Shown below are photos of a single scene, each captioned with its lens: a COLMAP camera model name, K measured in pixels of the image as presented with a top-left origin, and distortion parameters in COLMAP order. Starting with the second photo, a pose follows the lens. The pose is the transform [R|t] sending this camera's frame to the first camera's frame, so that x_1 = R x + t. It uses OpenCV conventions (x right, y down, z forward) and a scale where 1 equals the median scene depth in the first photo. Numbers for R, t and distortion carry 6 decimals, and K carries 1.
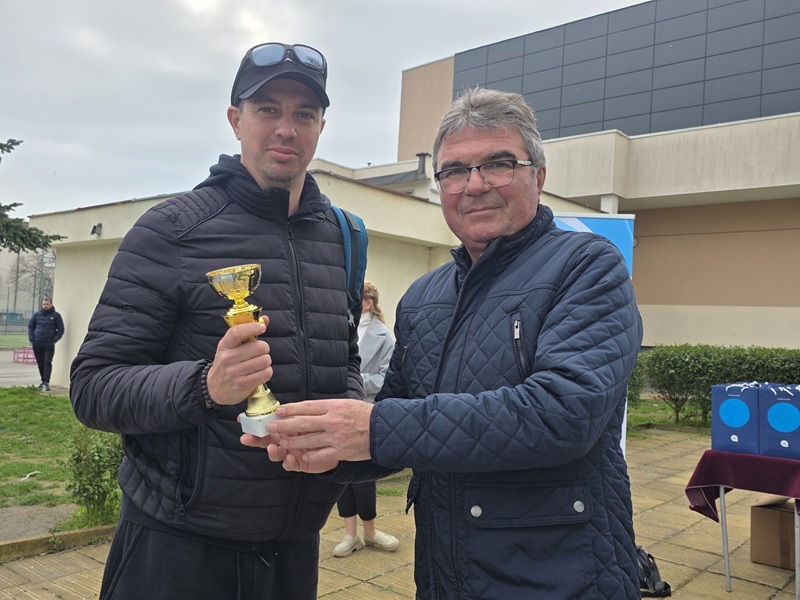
lens RADIAL K [[733.9, 0, 389.7], [0, 733.9, 287.8], [0, 0, 1]] dist [0.015676, 0.000000]
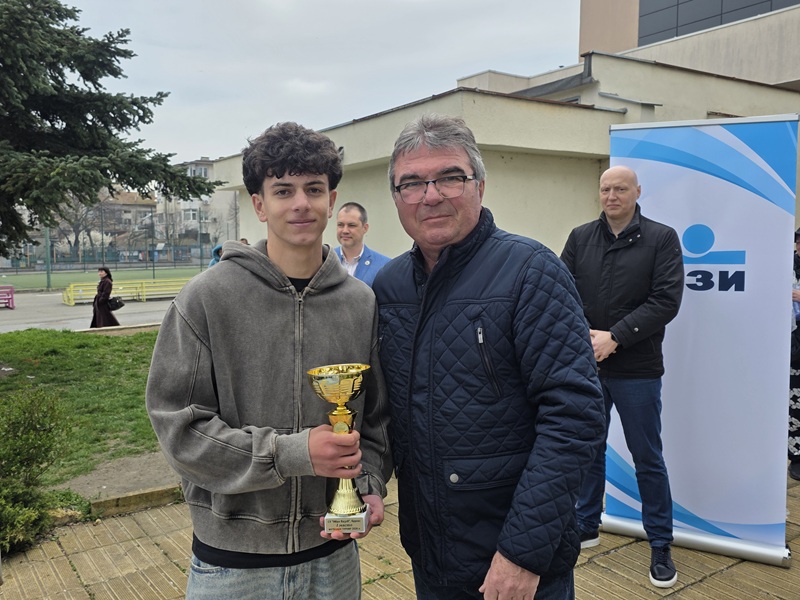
lens RADIAL K [[733.9, 0, 394.7], [0, 733.9, 294.3], [0, 0, 1]] dist [0.015676, 0.000000]
pose [[0.962792, -0.037061, -0.267691, 0.053298], [0.069107, 0.991381, 0.111300, -0.010809], [0.261259, -0.125658, 0.957055, 0.056294]]
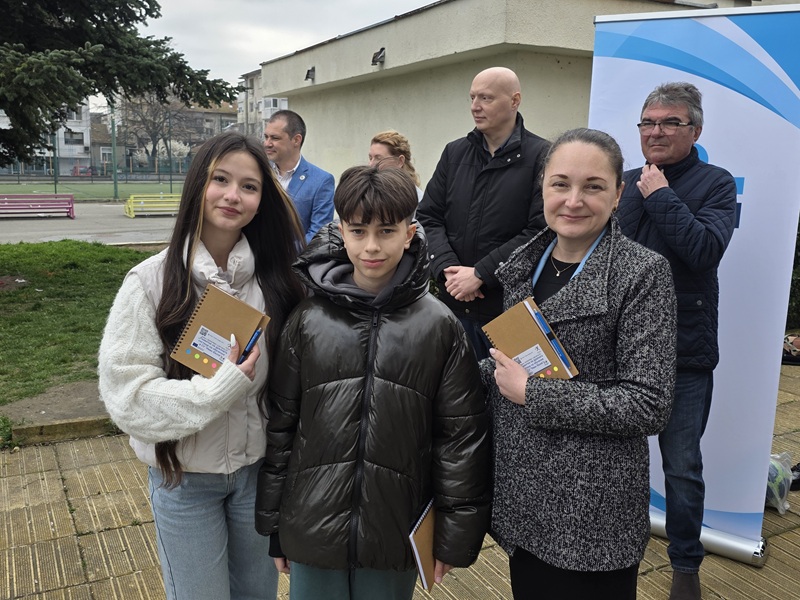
lens RADIAL K [[794.6, 0, 397.1], [0, 794.6, 284.2], [0, 0, 1]] dist [0.015639, 0.000000]
pose [[0.924327, 0.030089, -0.380414, 0.116851], [0.045049, 0.981312, 0.187077, -0.002646], [0.378934, -0.190058, 0.905697, 0.109203]]
